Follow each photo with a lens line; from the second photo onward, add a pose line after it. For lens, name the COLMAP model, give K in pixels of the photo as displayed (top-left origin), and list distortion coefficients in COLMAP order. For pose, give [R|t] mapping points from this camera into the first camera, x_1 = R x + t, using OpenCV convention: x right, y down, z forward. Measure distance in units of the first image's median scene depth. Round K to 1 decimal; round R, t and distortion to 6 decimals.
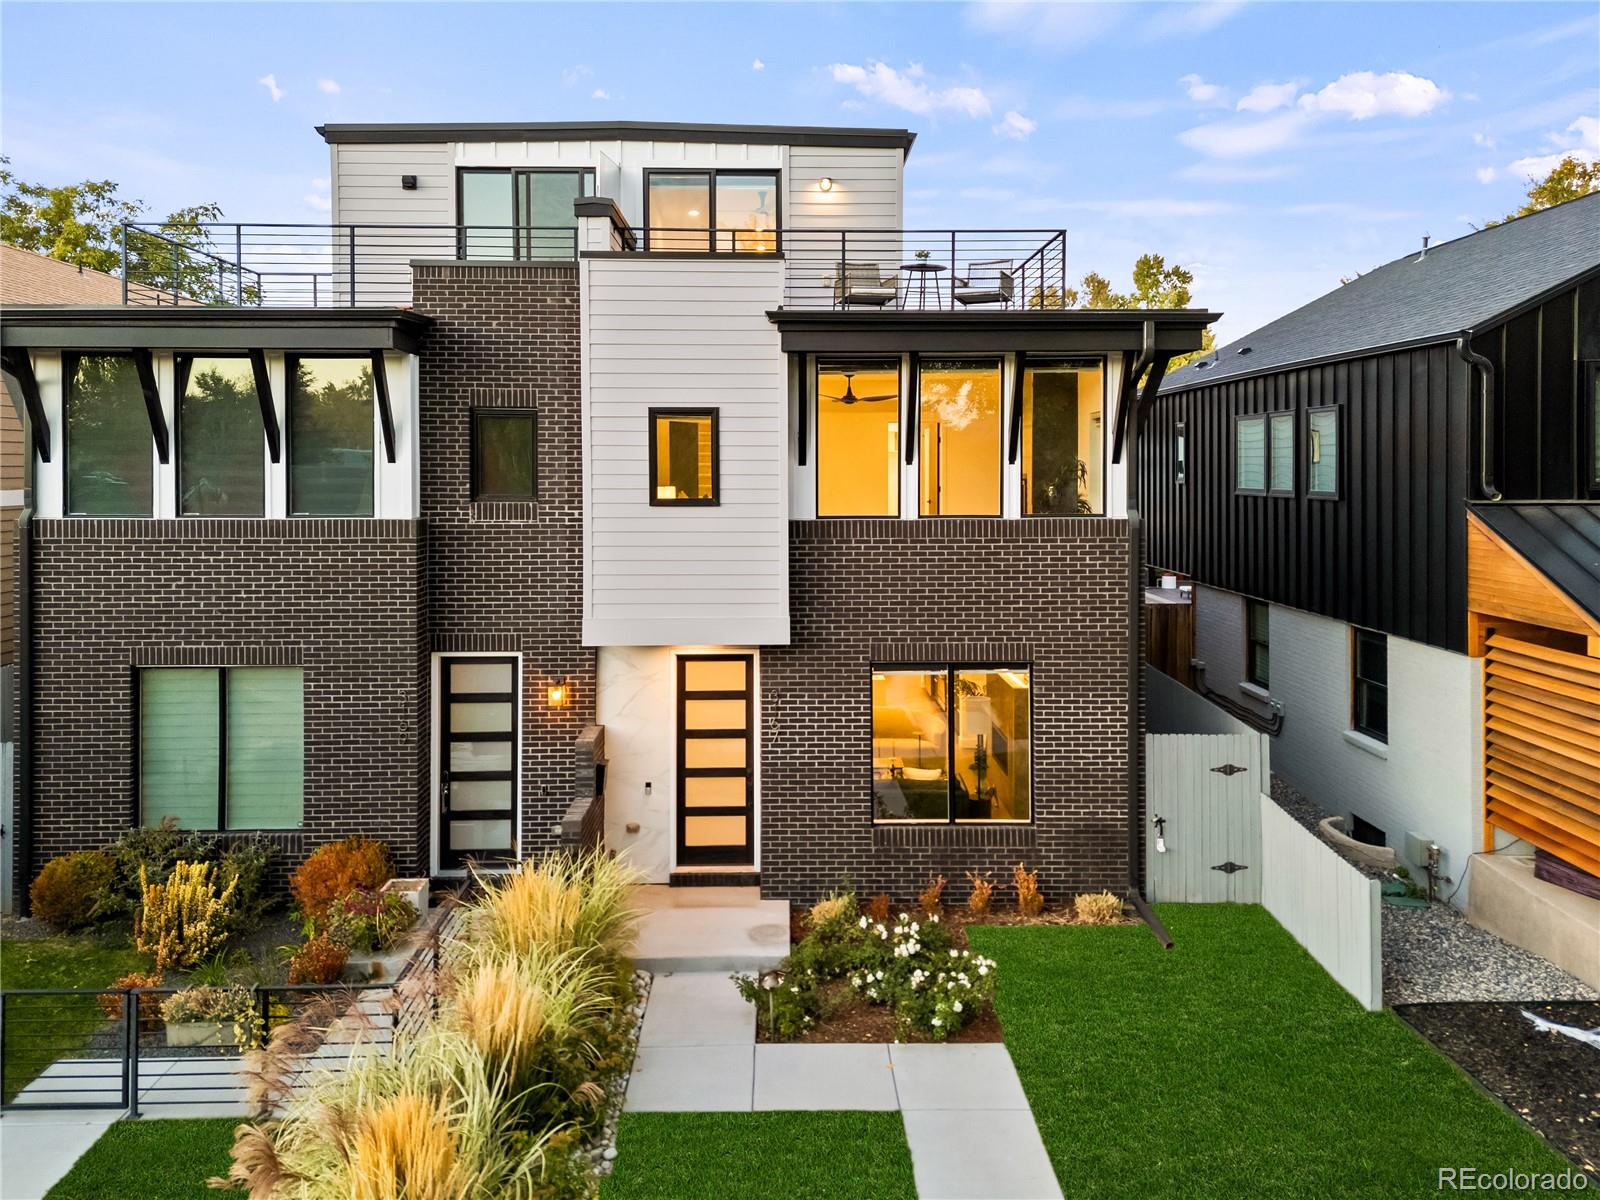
lens RADIAL K [[1118.1, 0, 805.1], [0, 1118.1, 670.0], [0, 0, 1]] dist [0.004860, -0.000533]
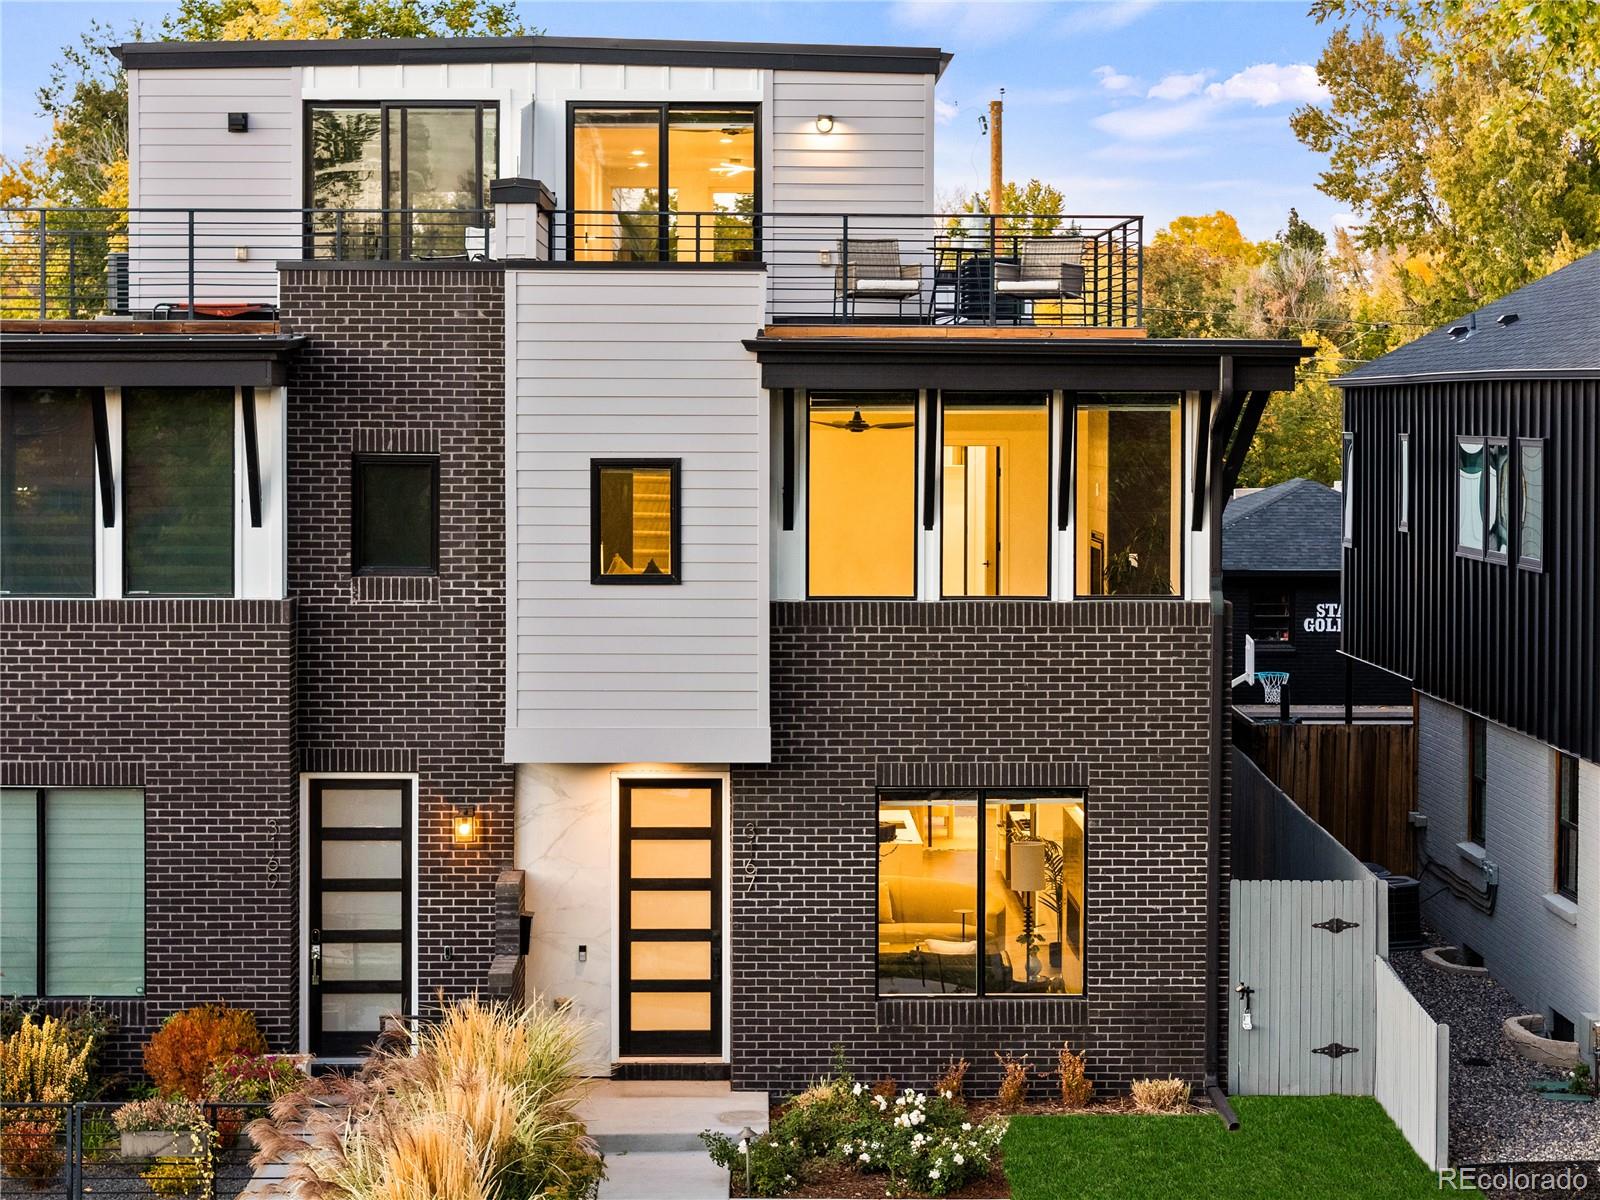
lens RADIAL K [[3263.4, 0, 800.3], [0, 3263.4, 600.0], [0, 0, 1]] dist [0.032975, 0.000000]
pose [[0.999986, 0.003814, -0.003648, 0.014634], [-0.004203, 0.993535, -0.113452, 0.120425], [0.003192, 0.113466, 0.993537, -1.245571]]
